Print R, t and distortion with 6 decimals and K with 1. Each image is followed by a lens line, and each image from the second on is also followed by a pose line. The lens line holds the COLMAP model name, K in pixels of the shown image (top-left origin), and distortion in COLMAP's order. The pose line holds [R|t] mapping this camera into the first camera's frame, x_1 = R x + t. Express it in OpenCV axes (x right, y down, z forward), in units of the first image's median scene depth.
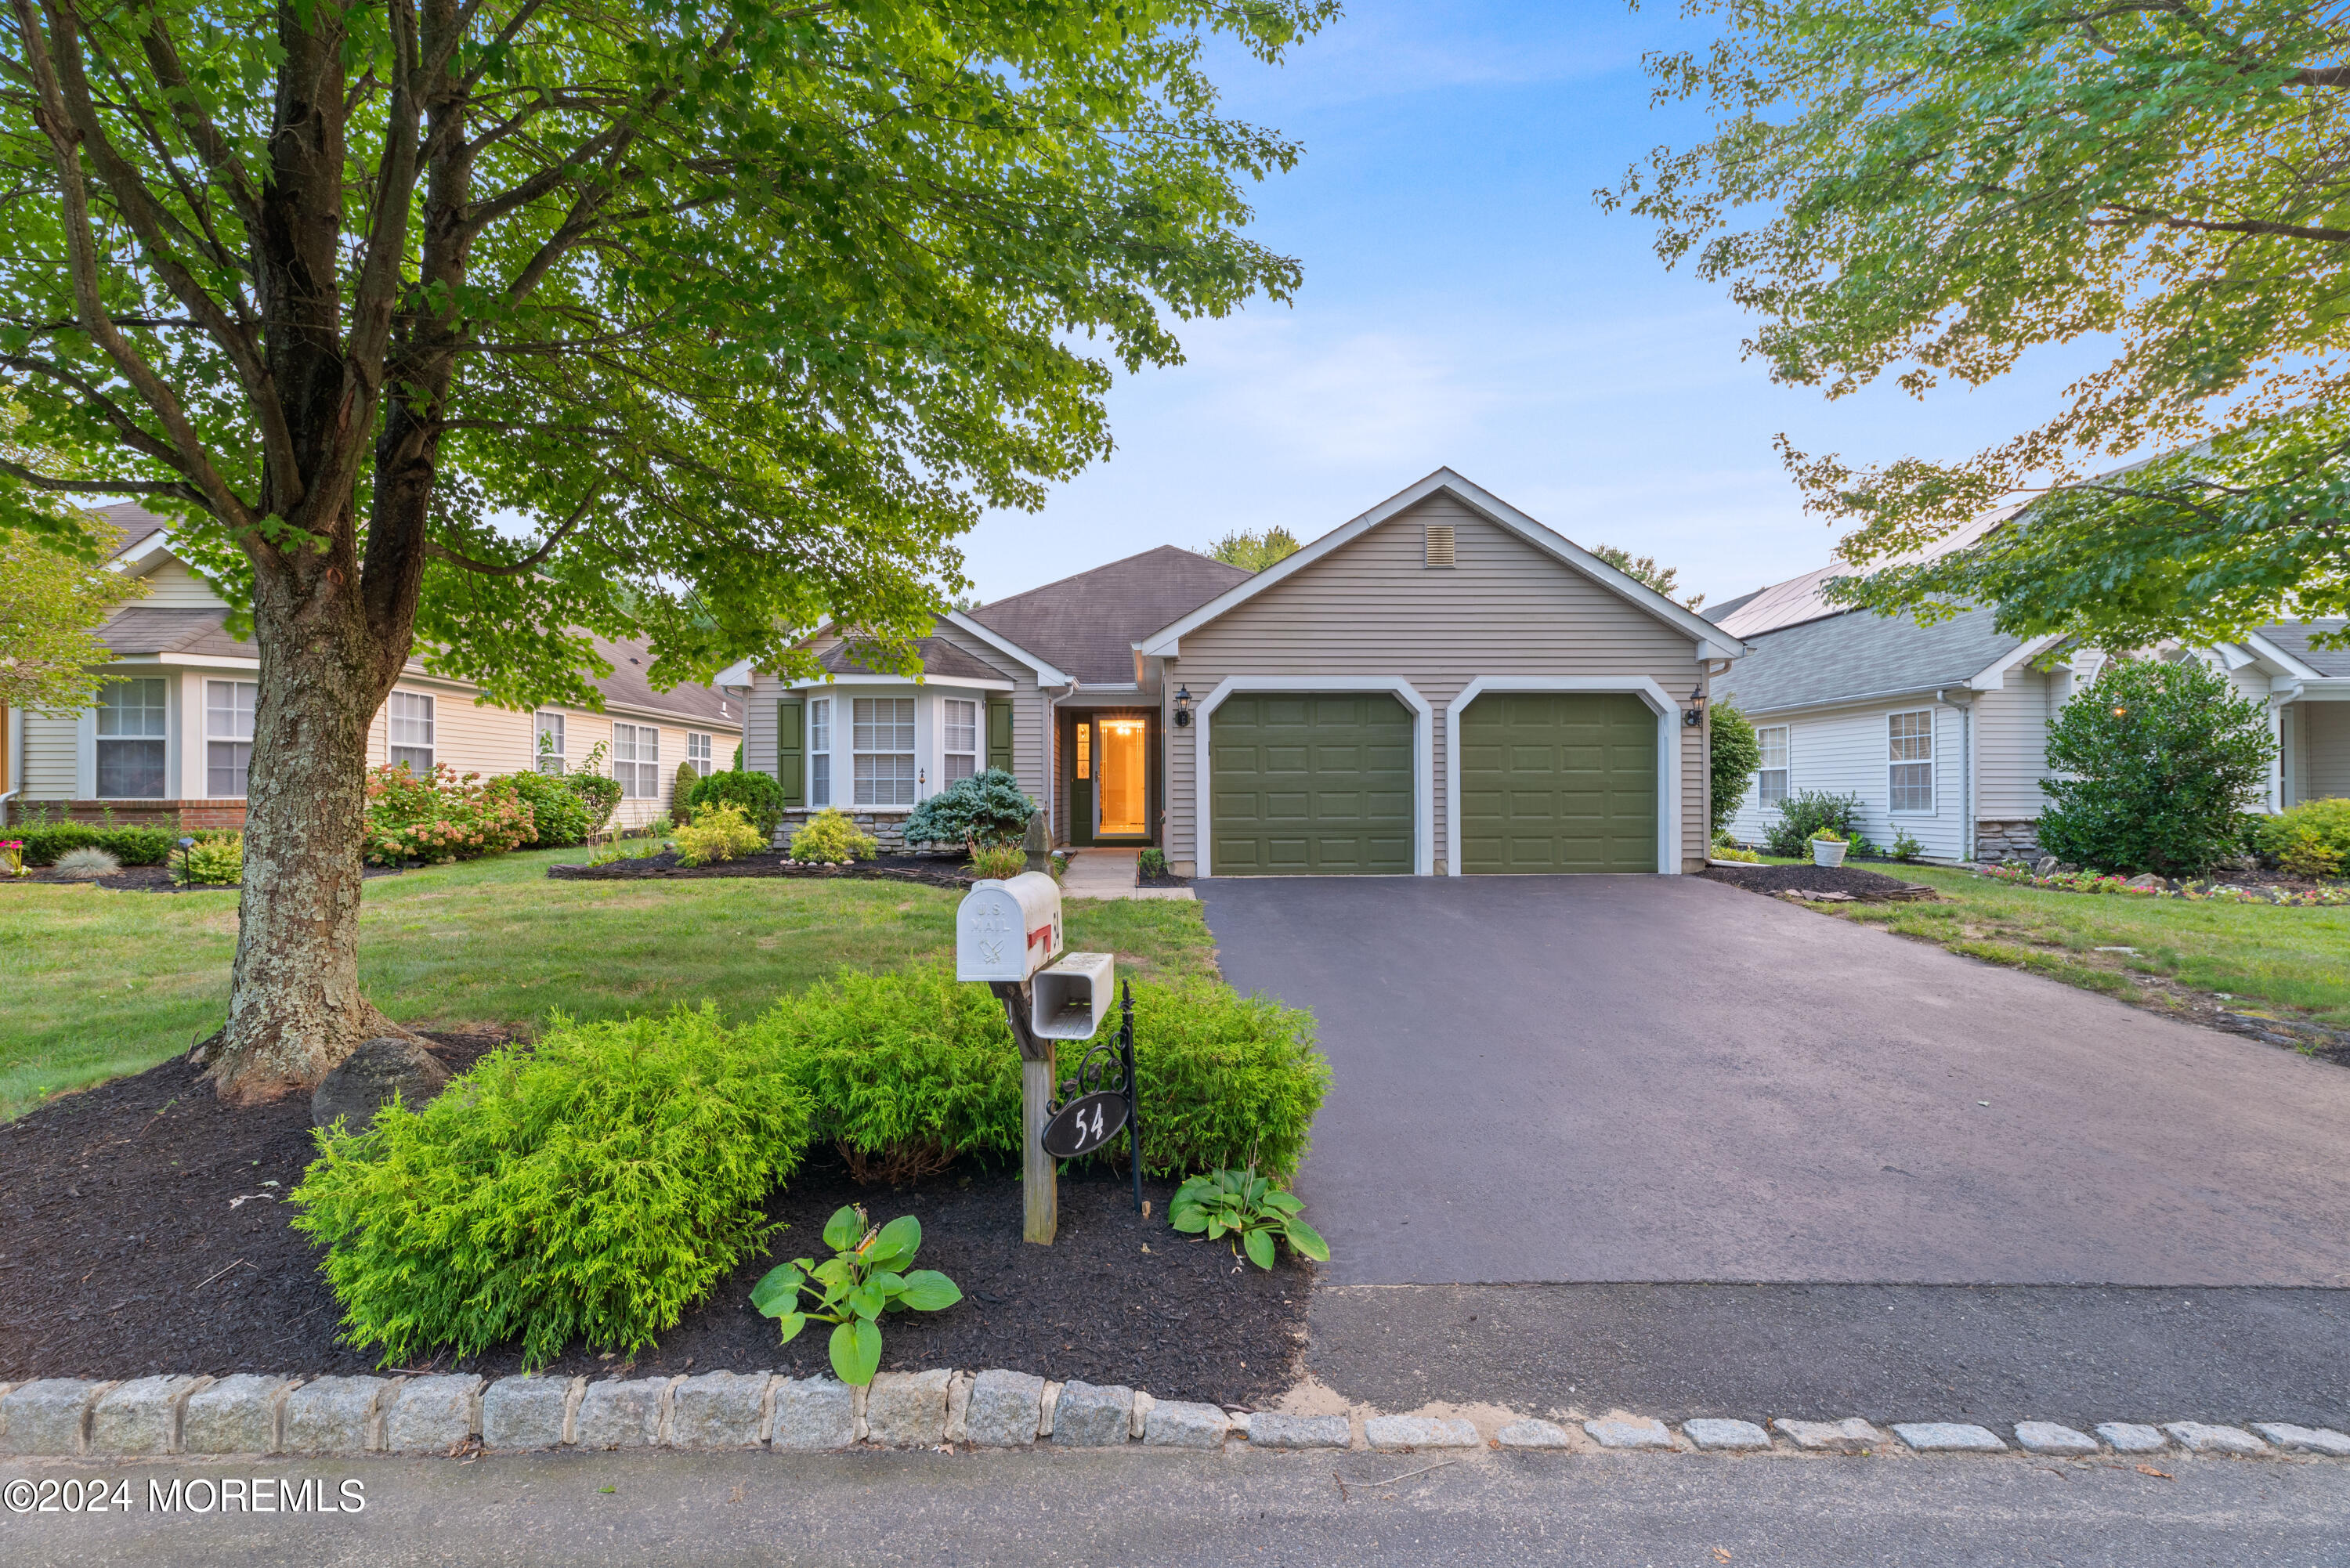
lens RADIAL K [[1017.6, 0, 1173.4], [0, 1017.6, 782.3], [0, 0, 1]] dist [0.005919, 0.000748]
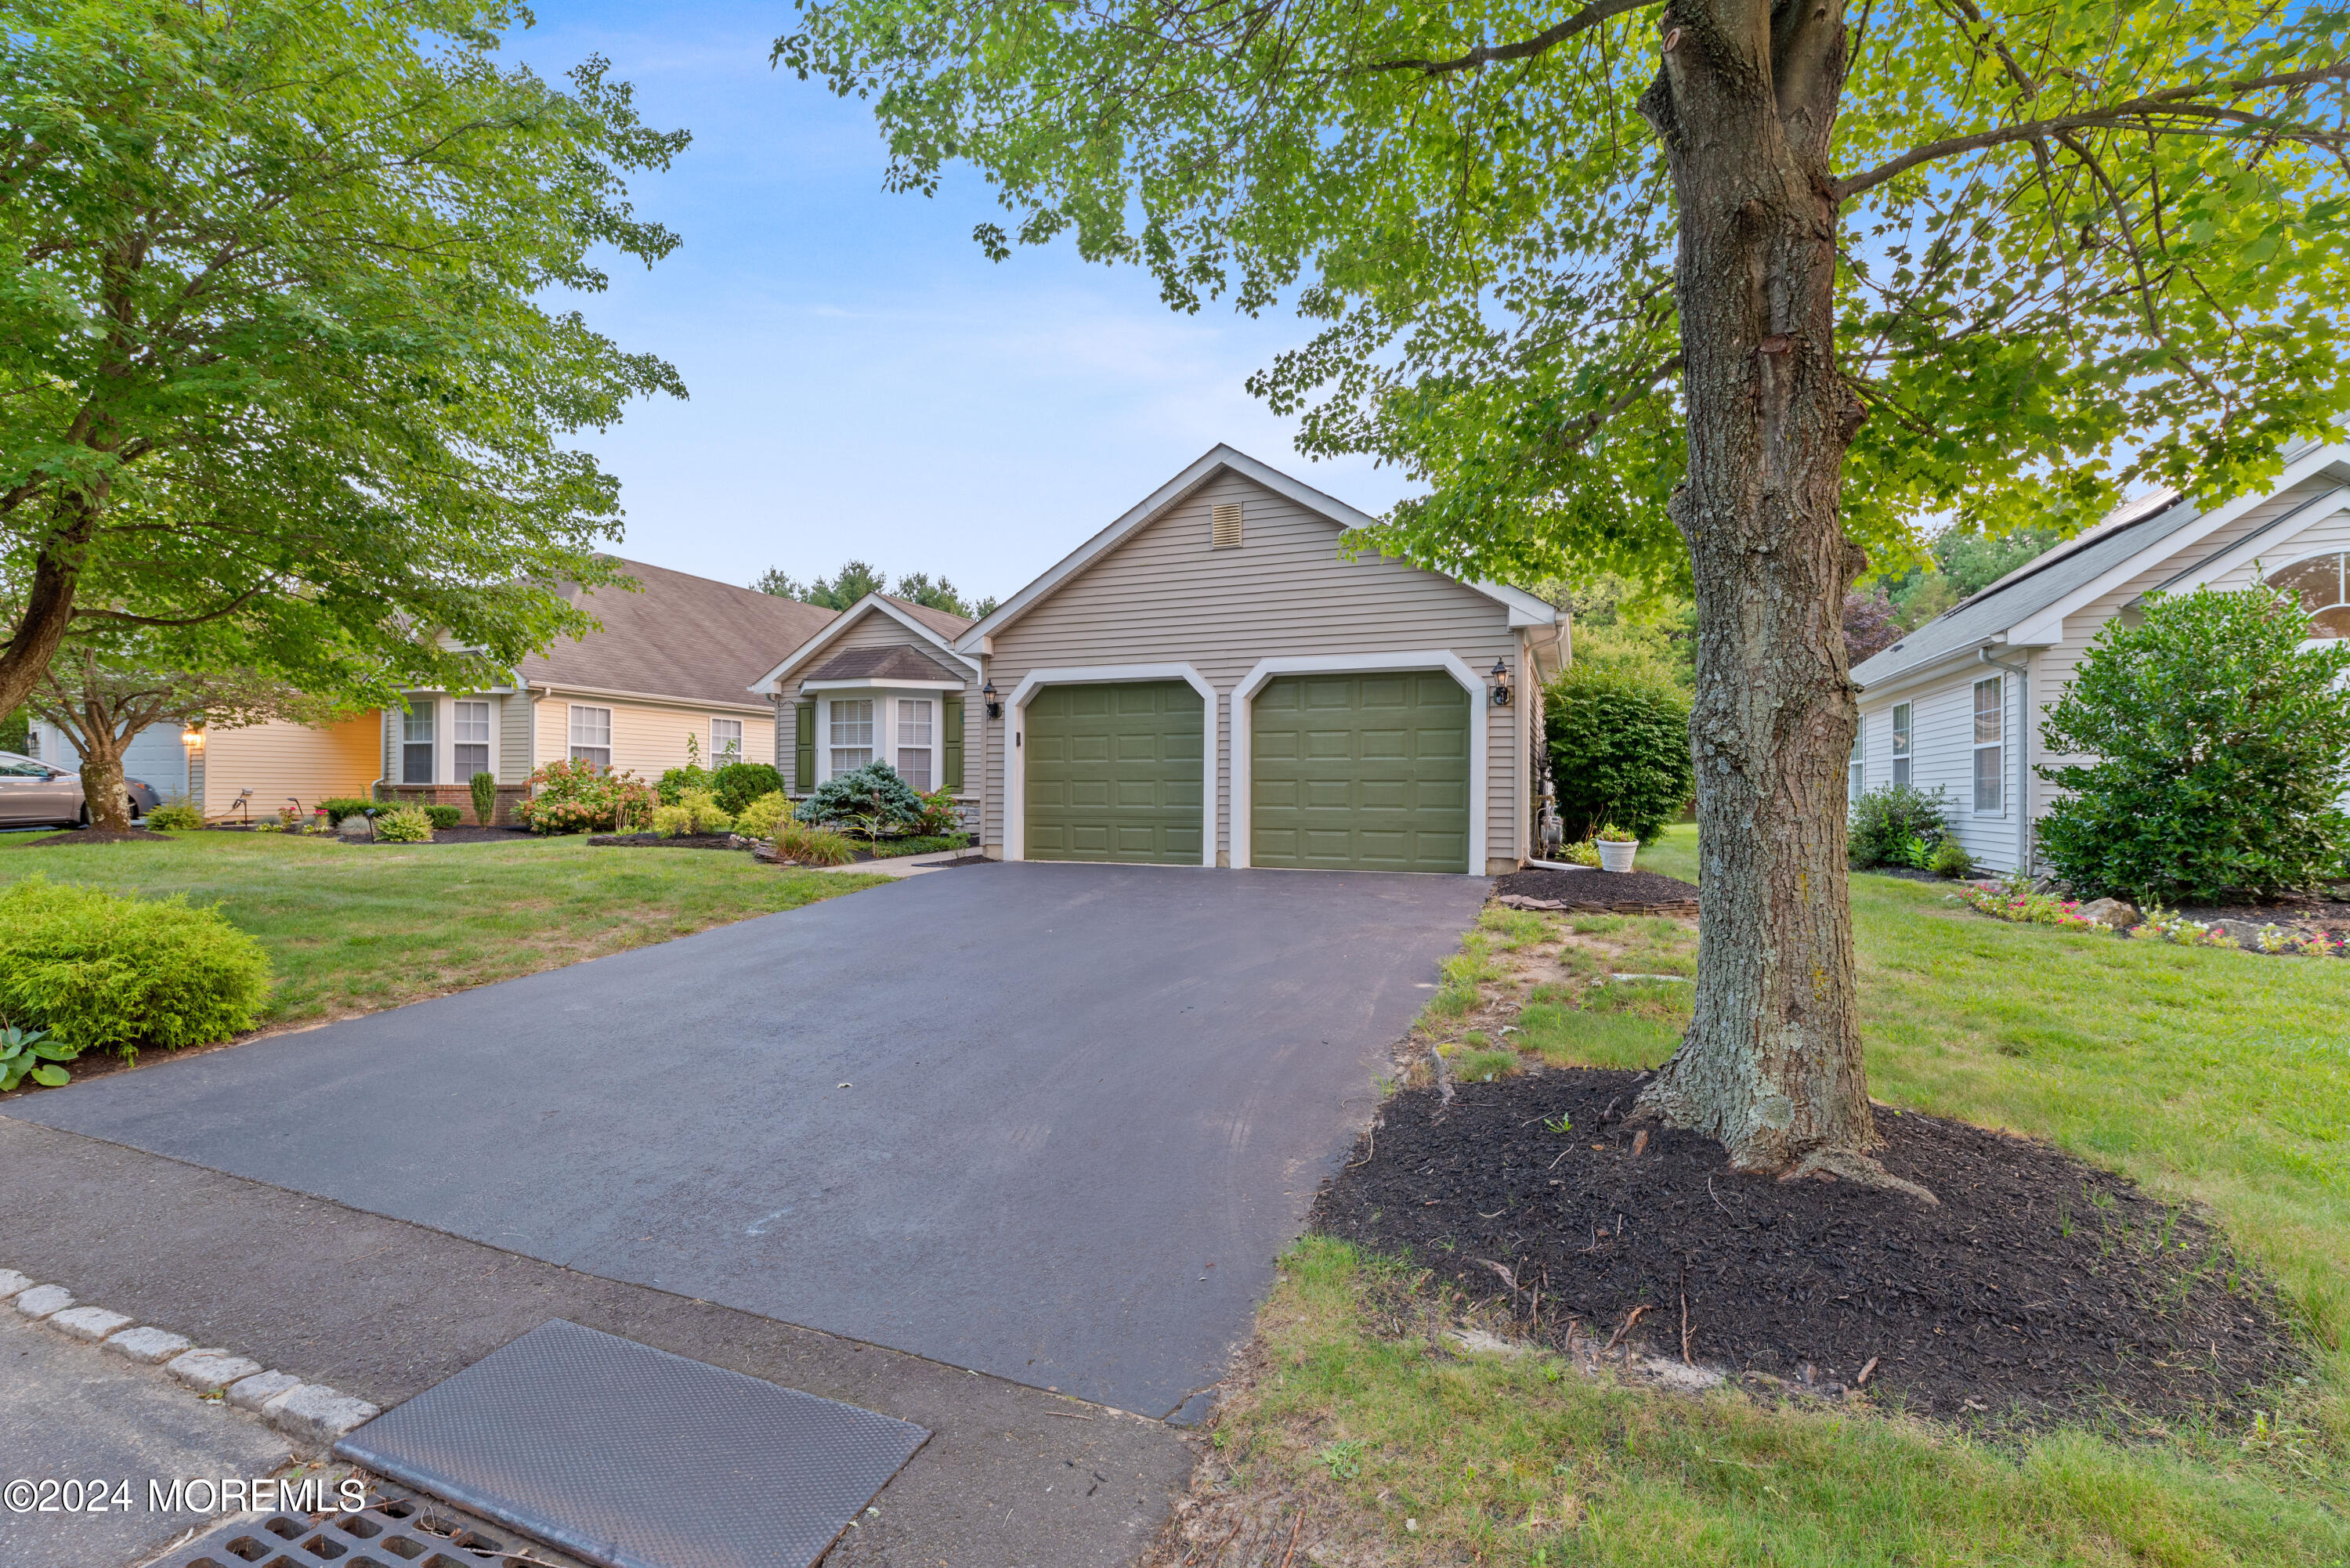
lens RADIAL K [[1014.1, 0, 1176.0], [0, 1014.1, 795.4], [0, 0, 1]] dist [0.003332, 0.000571]
pose [[0.917518, 0.008062, -0.397613, 0.597329], [-0.002597, 0.999895, 0.014281, 0.009675], [0.397687, -0.012071, 0.917442, 0.098781]]
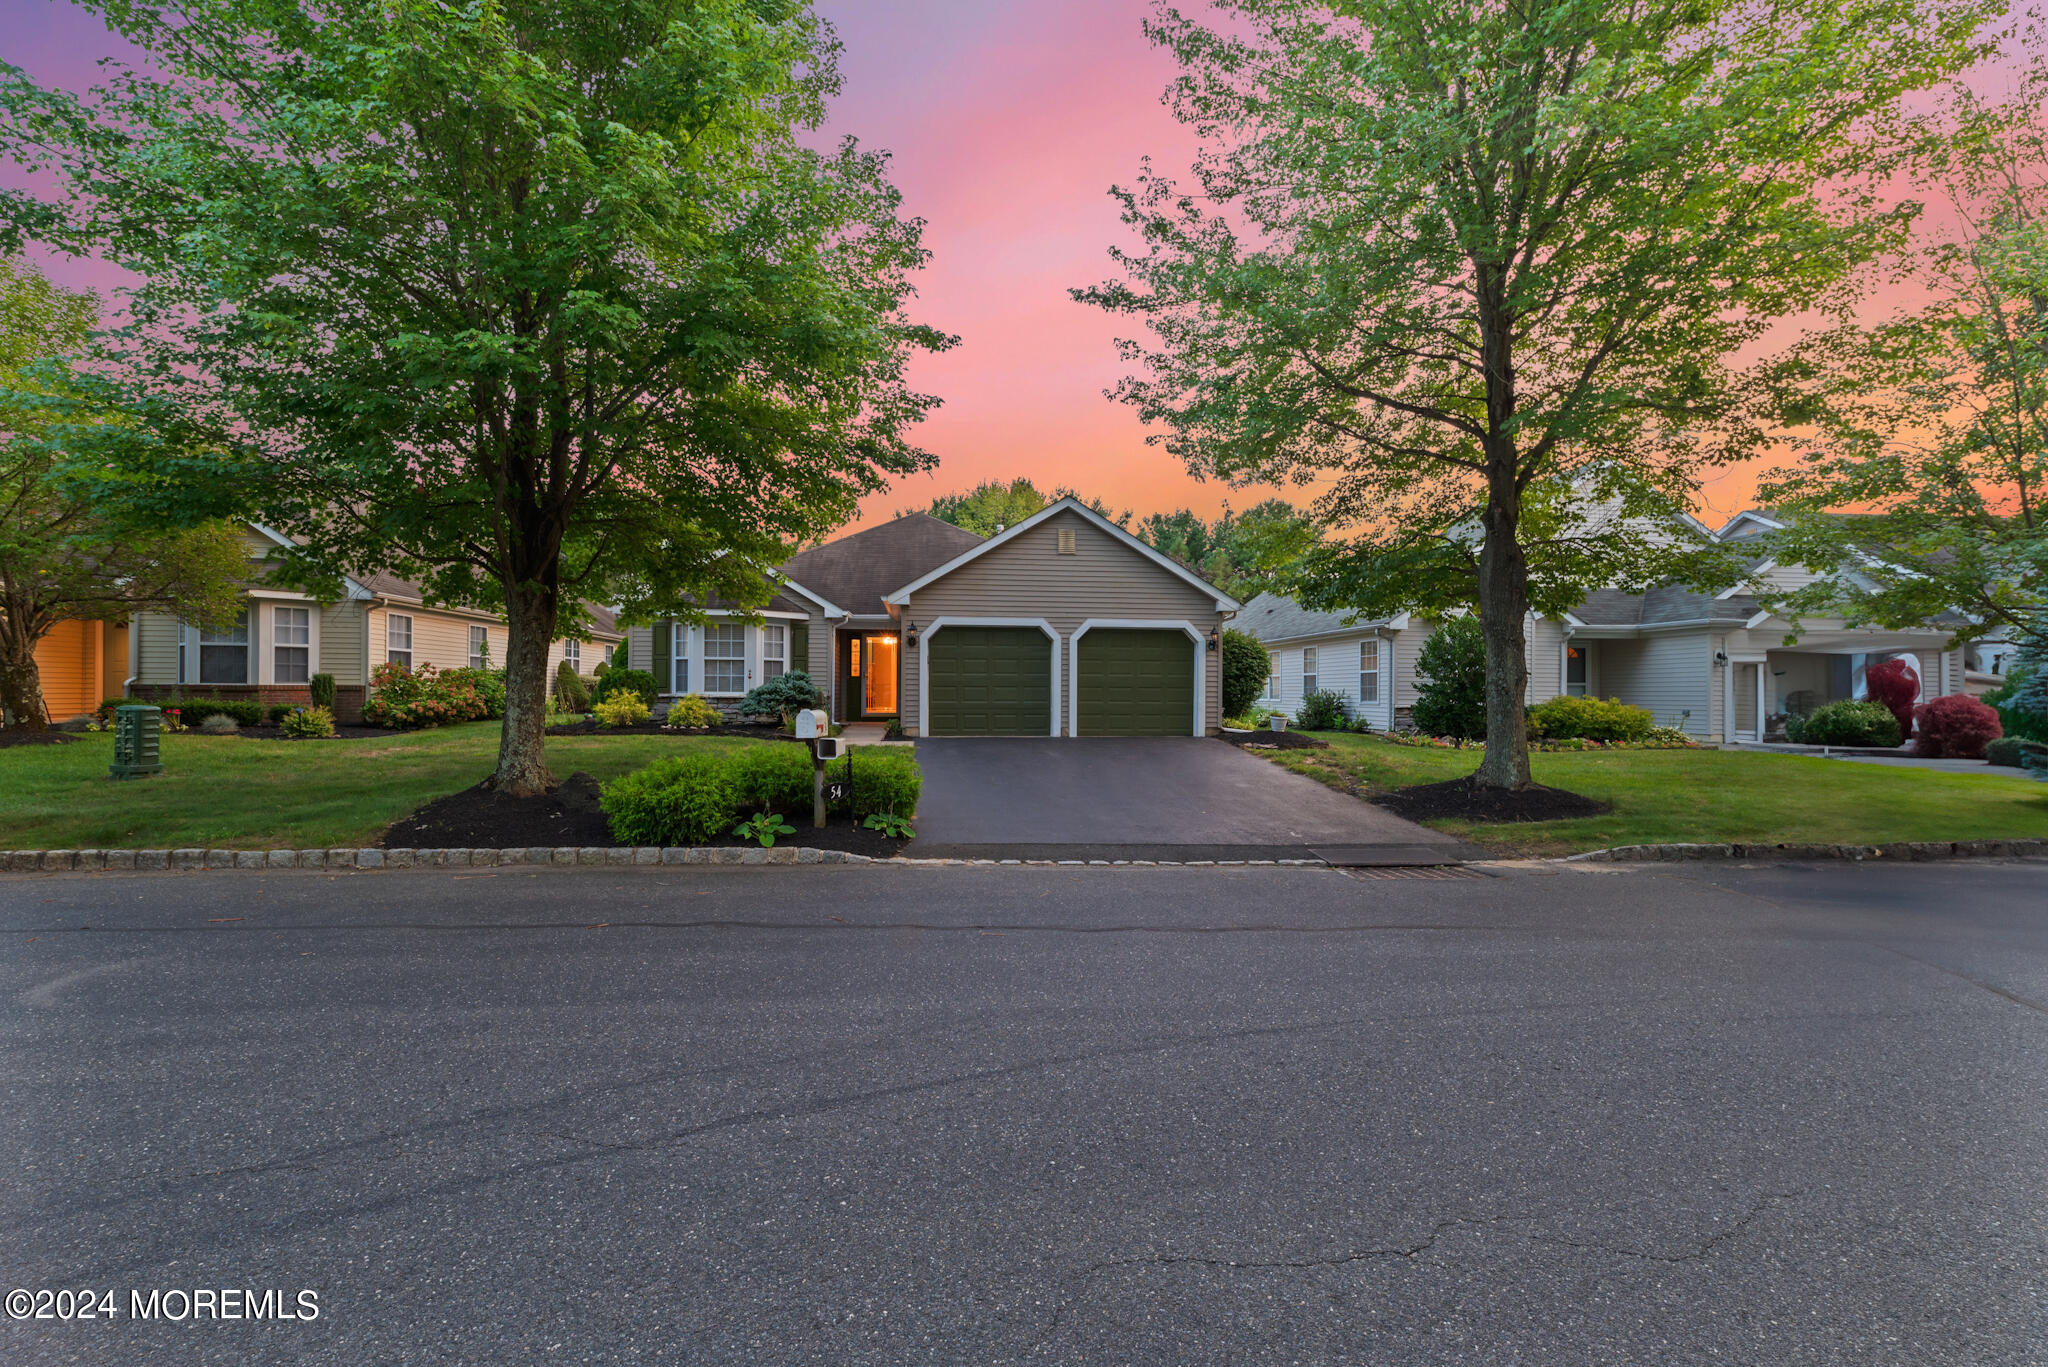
lens RADIAL K [[883.8, 0, 1024.9], [0, 883.8, 693.4], [0, 0, 1]] dist [0.003332, 0.000571]
pose [[0.996129, 0.008579, 0.087480, 0.066154], [-0.010097, 0.999806, 0.016922, -0.004285], [-0.087318, -0.017739, 0.996023, -0.453907]]
